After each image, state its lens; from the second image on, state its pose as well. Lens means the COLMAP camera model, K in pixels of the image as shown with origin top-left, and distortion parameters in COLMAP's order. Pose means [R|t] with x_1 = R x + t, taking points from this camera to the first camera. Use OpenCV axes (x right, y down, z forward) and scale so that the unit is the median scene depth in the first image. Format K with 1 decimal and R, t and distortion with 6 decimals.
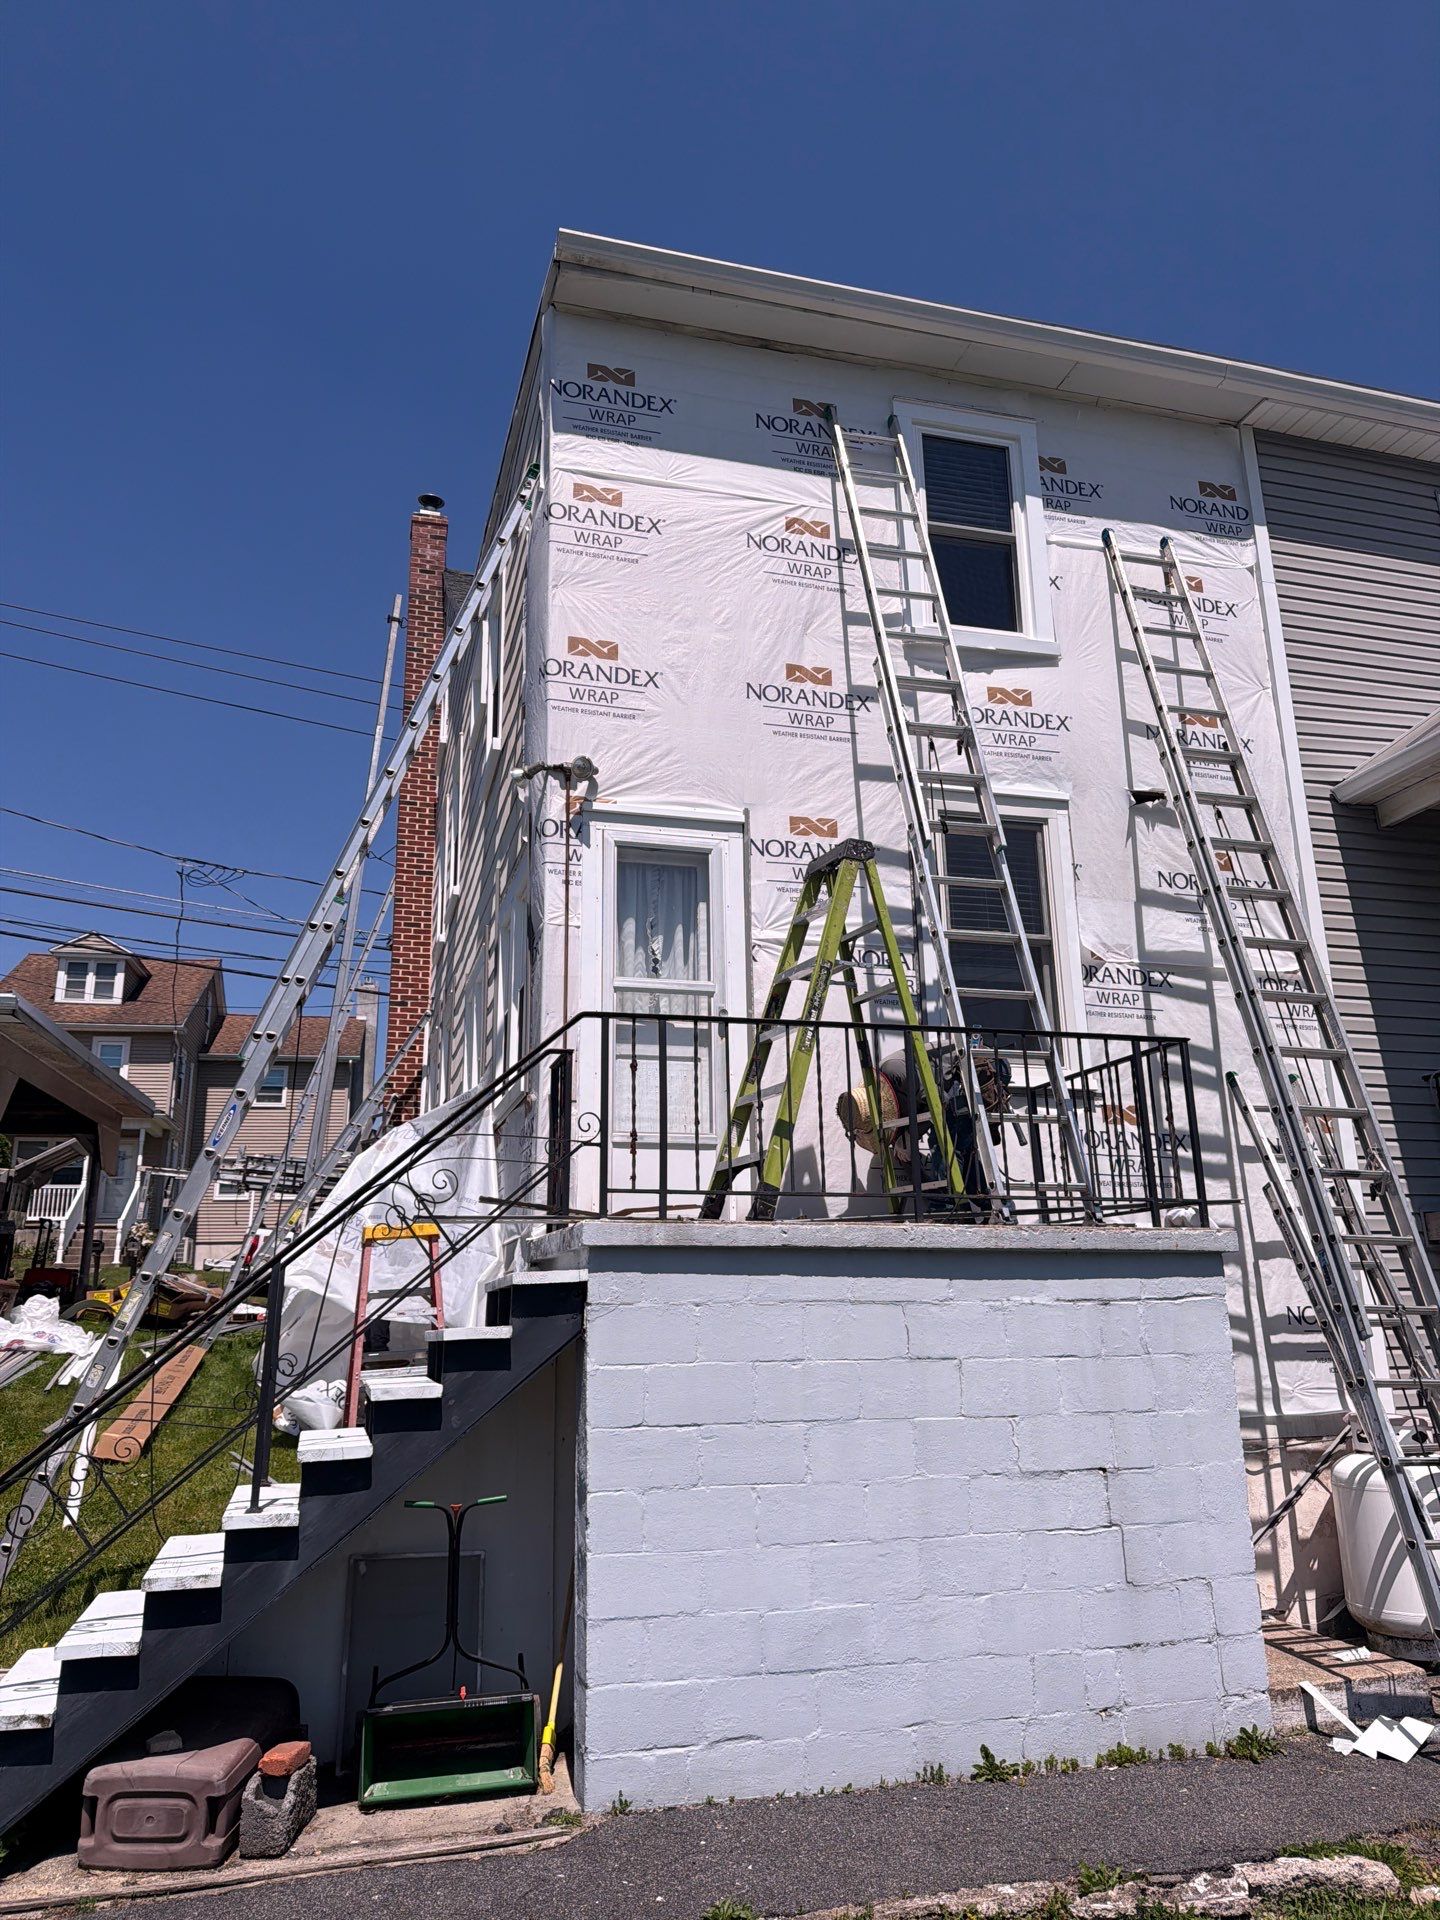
lens RADIAL K [[1365.3, 0, 708.9], [0, 1365.3, 956.9], [0, 0, 1]] dist [0.030340, -0.046502]
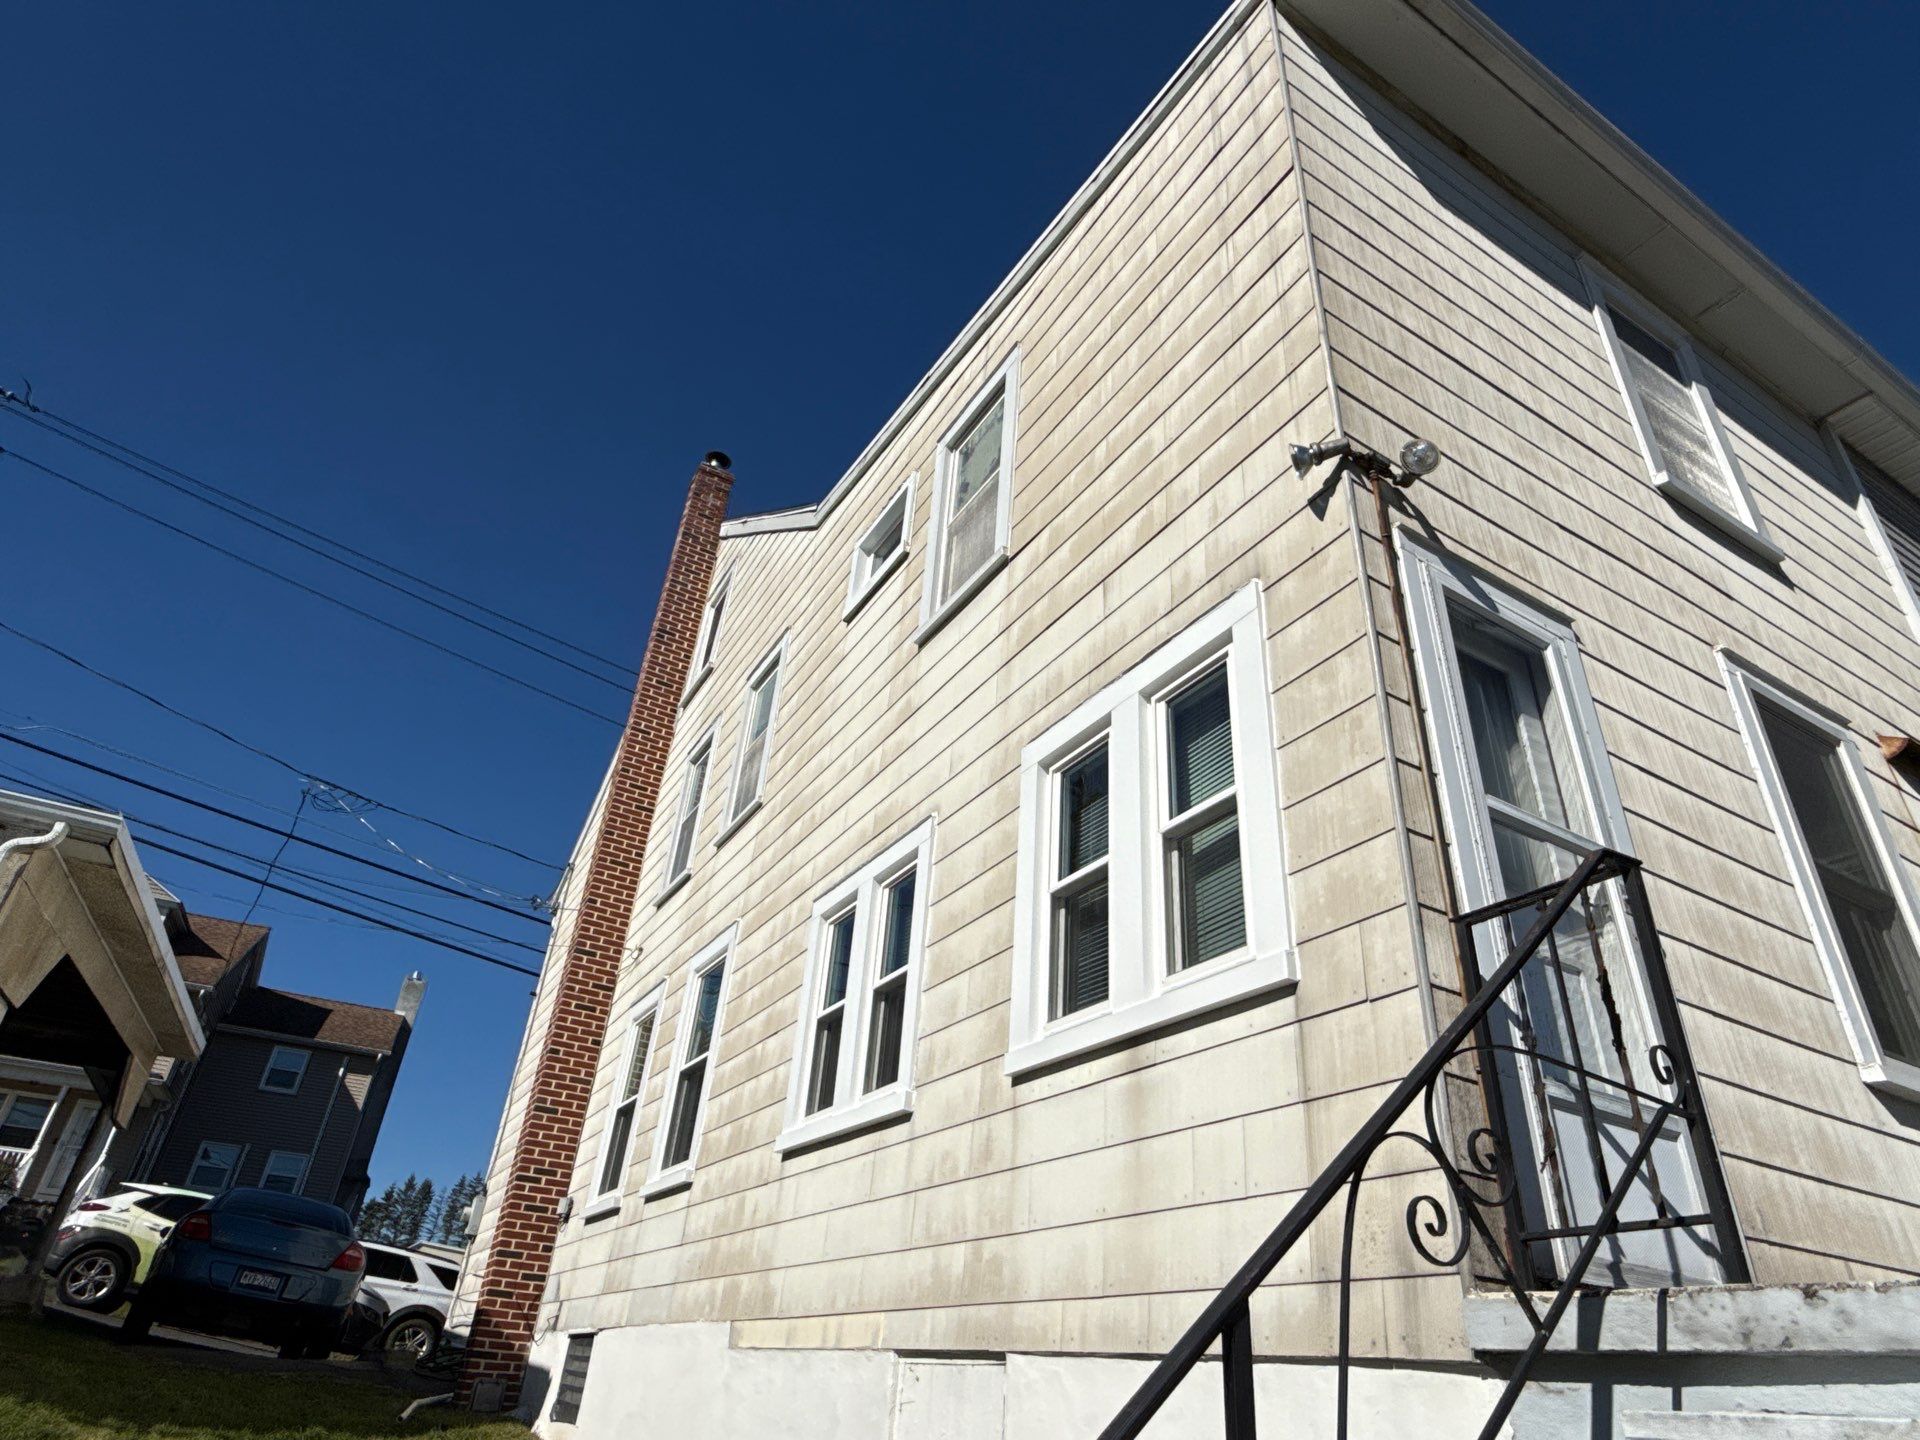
lens RADIAL K [[1110.8, 0, 960.0], [0, 1110.8, 720.0], [0, 0, 1]] dist [-0.029194, 0.000173]
pose [[0.962491, 0.199609, 0.183758, -0.465488], [-0.140675, 0.946296, -0.291093, 0.194910], [-0.231994, 0.254324, 0.938881, 0.797317]]
